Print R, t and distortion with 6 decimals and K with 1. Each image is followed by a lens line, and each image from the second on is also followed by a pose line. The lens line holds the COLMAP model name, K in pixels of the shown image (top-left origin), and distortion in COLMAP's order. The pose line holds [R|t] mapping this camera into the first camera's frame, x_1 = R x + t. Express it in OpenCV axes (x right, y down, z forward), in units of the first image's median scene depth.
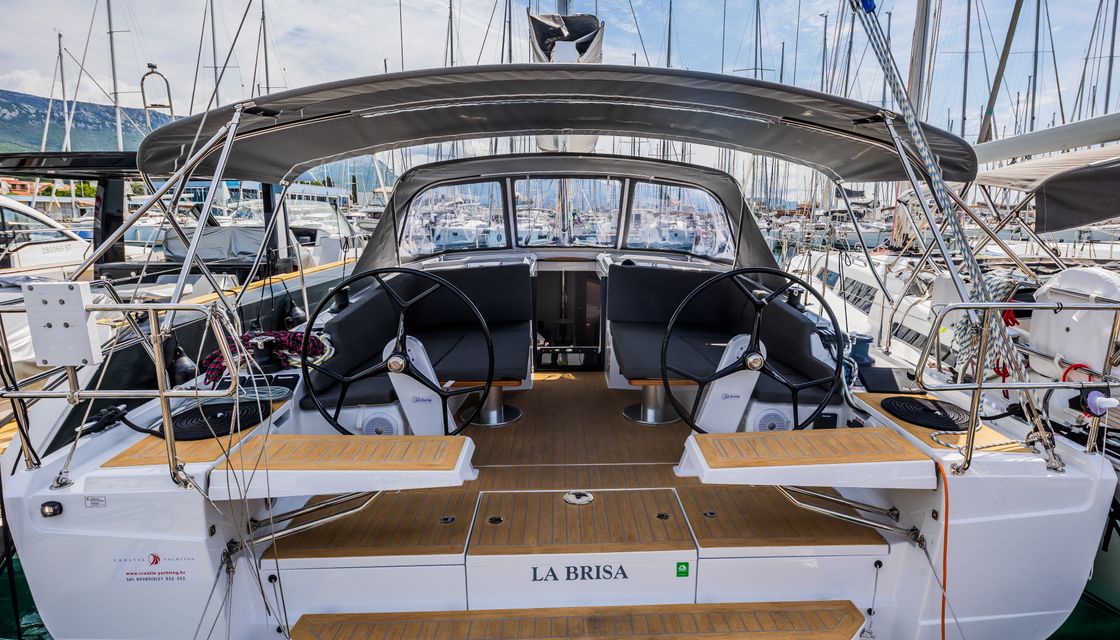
lens RADIAL K [[646.8, 0, 591.7], [0, 646.8, 293.2], [0, 0, 1]] dist [0.013352, -0.007522]
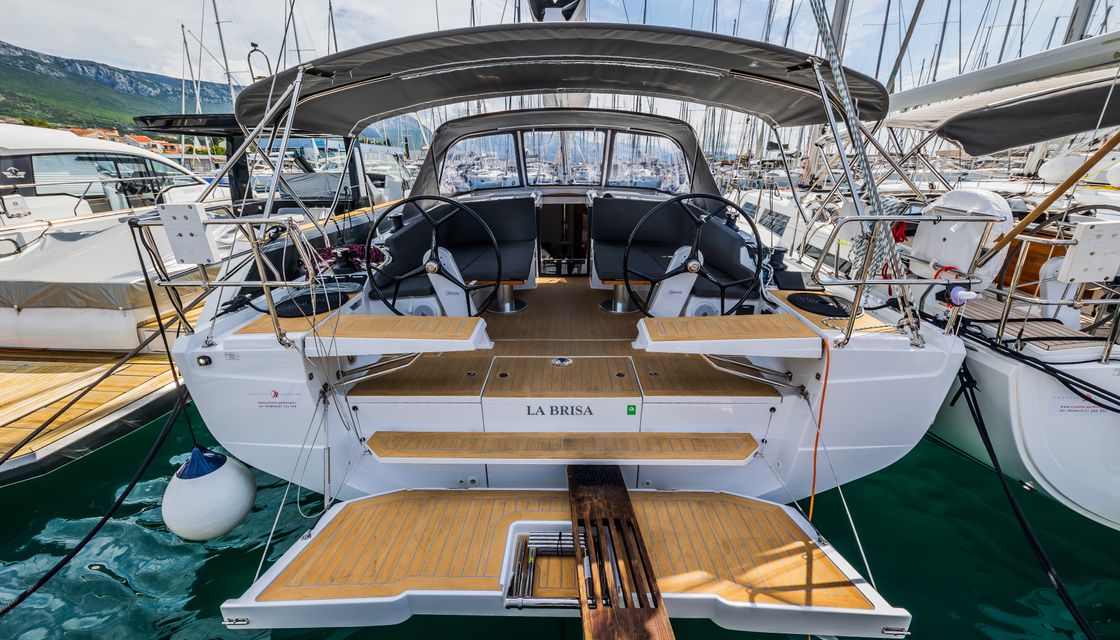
lens RADIAL K [[454.8, 0, 559.5], [0, 454.8, 314.7], [0, 0, 1]] dist [0.009346, -0.000374]
pose [[0.997451, 0.010502, -0.070577, 0.041723], [0.003172, 0.981605, 0.190896, 0.023210], [0.071284, -0.190633, 0.979070, 0.038559]]
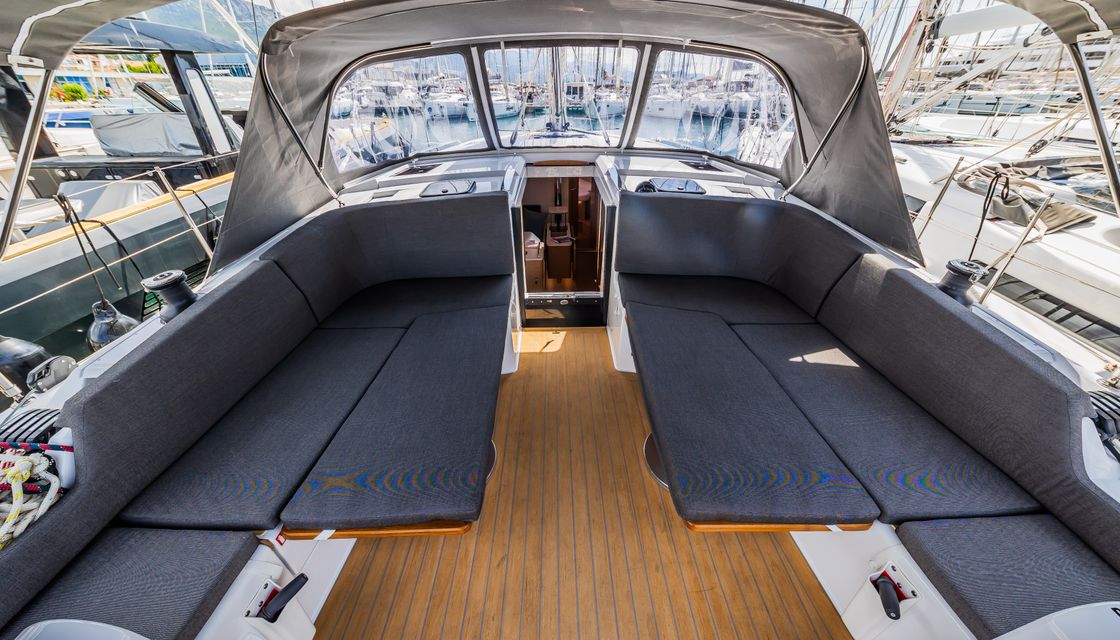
lens RADIAL K [[378.9, 0, 560.0], [0, 378.9, 320.6], [0, 0, 1]] dist [0.000591, -0.000608]
pose [[0.999092, 0.009009, -0.041632, -0.032357], [0.009259, 0.908083, 0.418689, -0.142038], [0.041577, -0.418694, 0.907175, 0.898896]]
